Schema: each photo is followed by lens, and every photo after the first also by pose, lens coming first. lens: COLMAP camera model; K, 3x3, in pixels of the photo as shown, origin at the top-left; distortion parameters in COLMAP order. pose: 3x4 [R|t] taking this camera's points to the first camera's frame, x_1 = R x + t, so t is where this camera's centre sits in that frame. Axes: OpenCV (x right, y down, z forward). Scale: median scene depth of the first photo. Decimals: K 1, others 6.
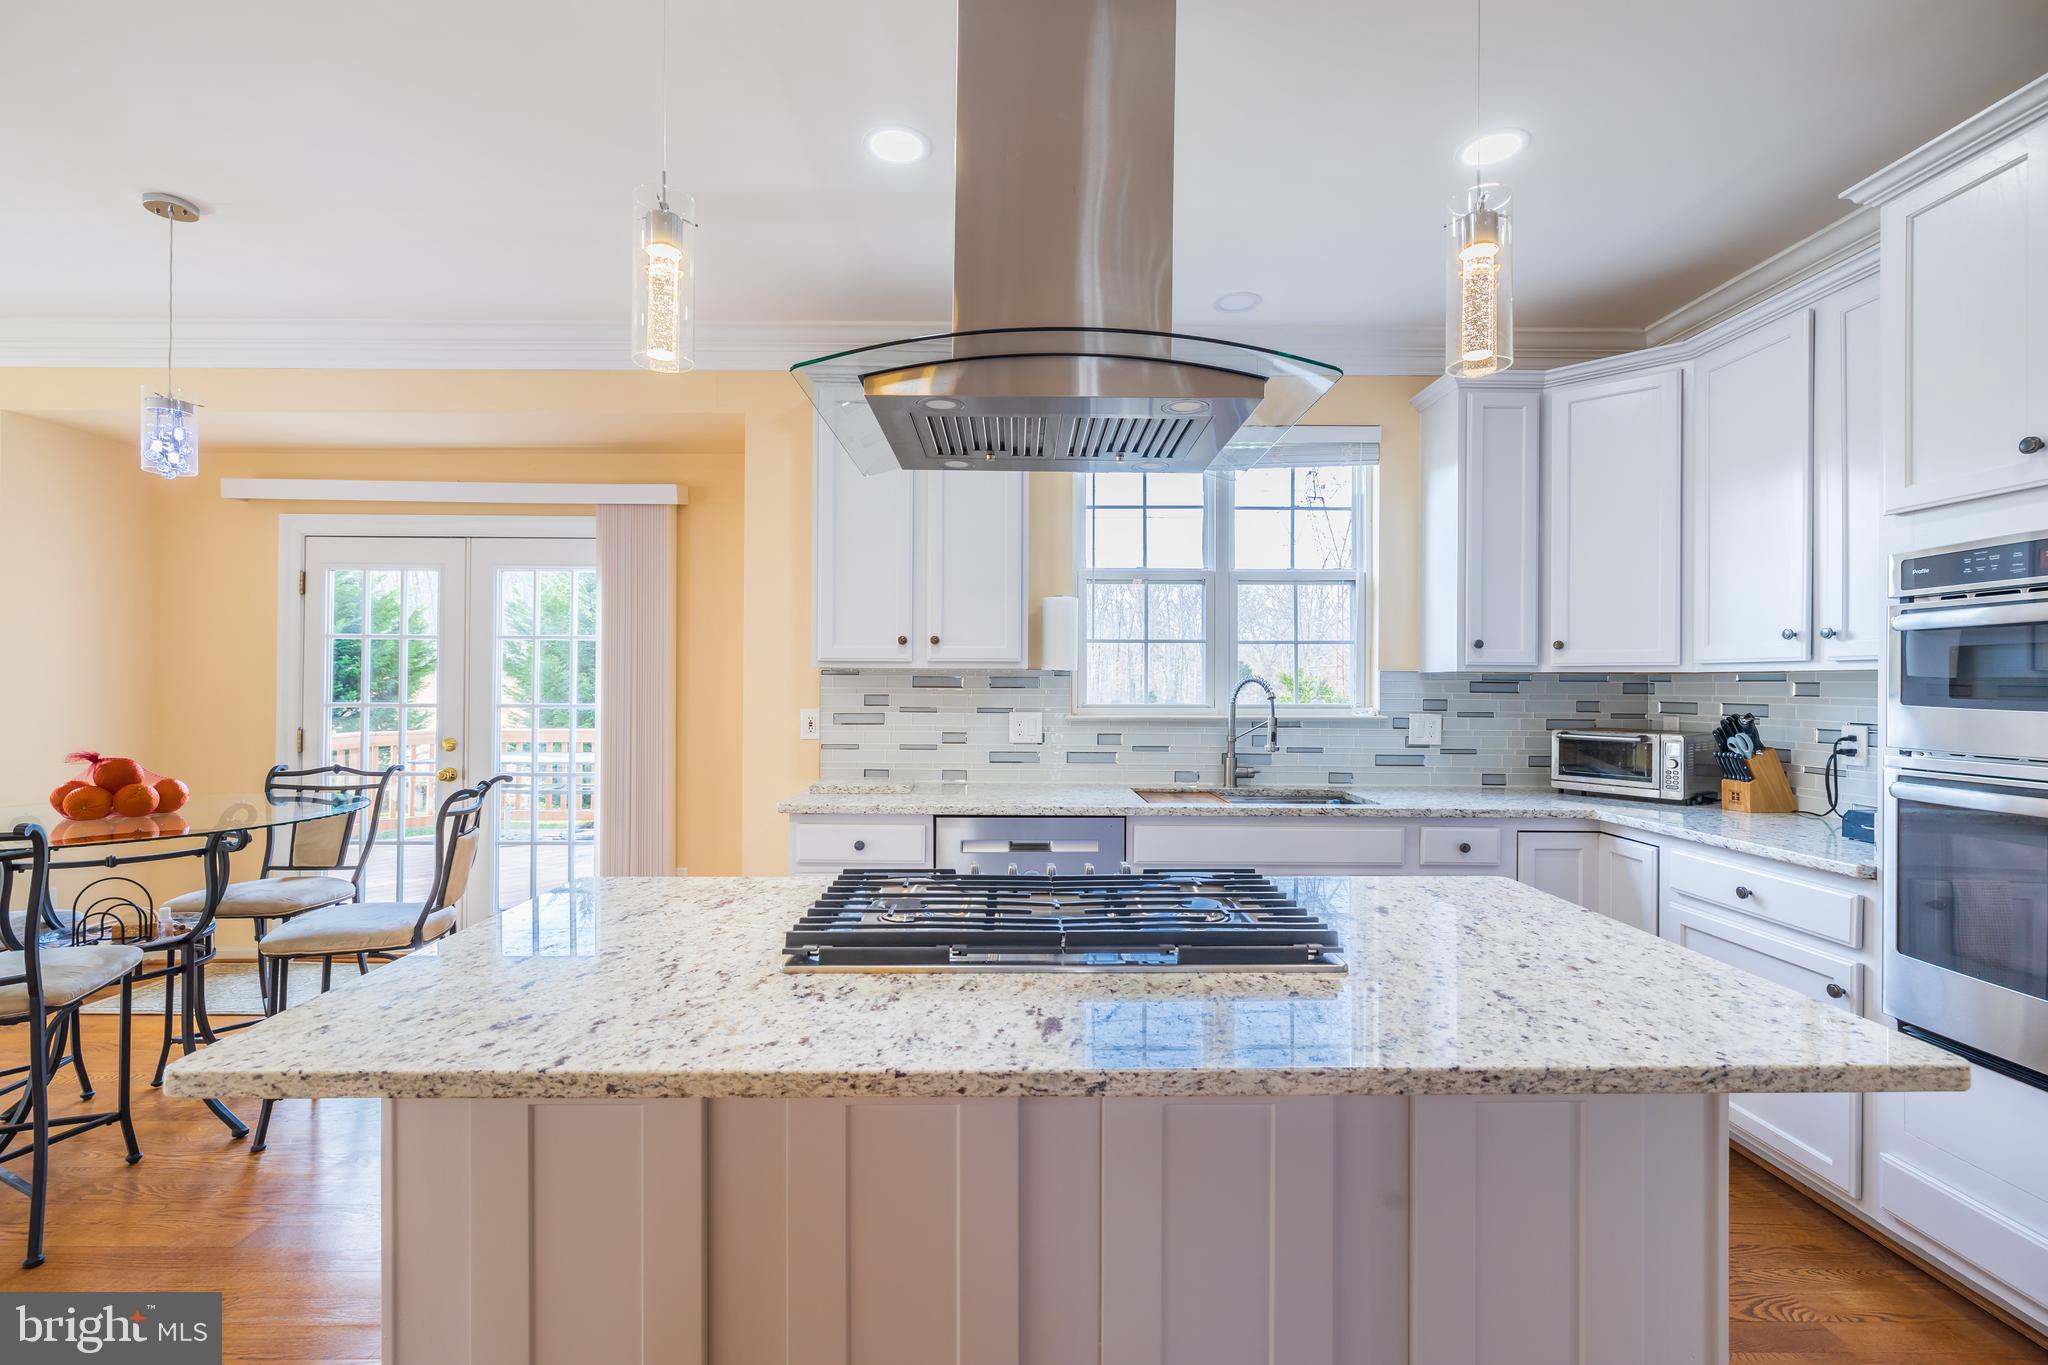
lens RADIAL K [[851.5, 0, 1088.5], [0, 851.5, 680.0], [0, 0, 1]] dist [0.001786, 0.002194]
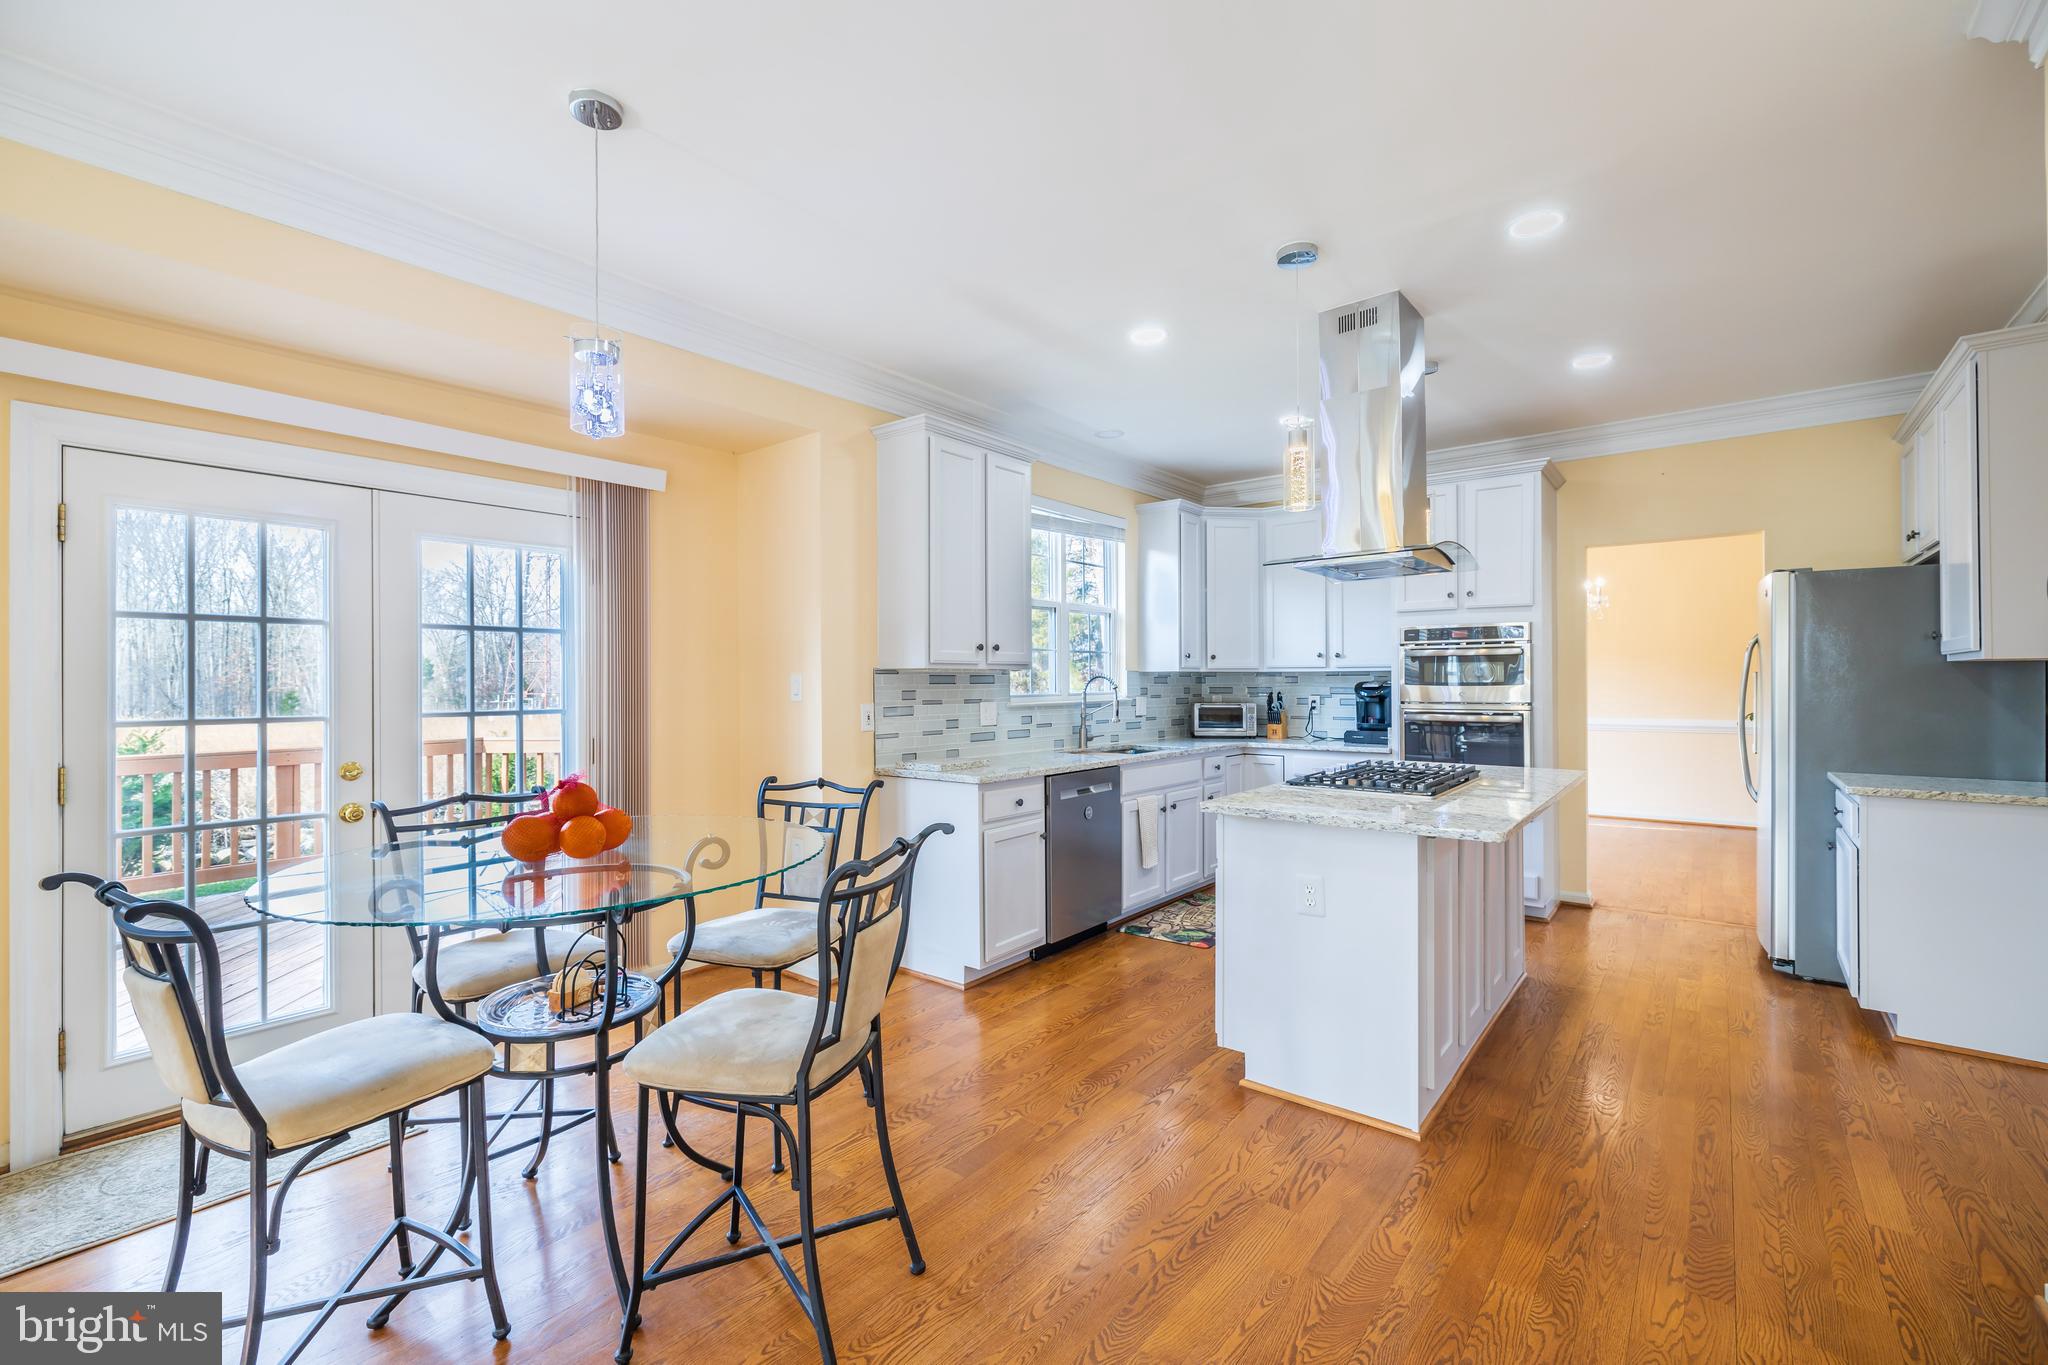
lens RADIAL K [[851.5, 0, 995.9], [0, 851.5, 670.0], [0, 0, 1]] dist [0.001786, 0.002194]
pose [[0.647747, 0.001672, 0.761854, -1.097648], [0.001781, 0.999992, -0.003709, -0.007599], [-0.761854, 0.003759, 0.647738, 0.132892]]
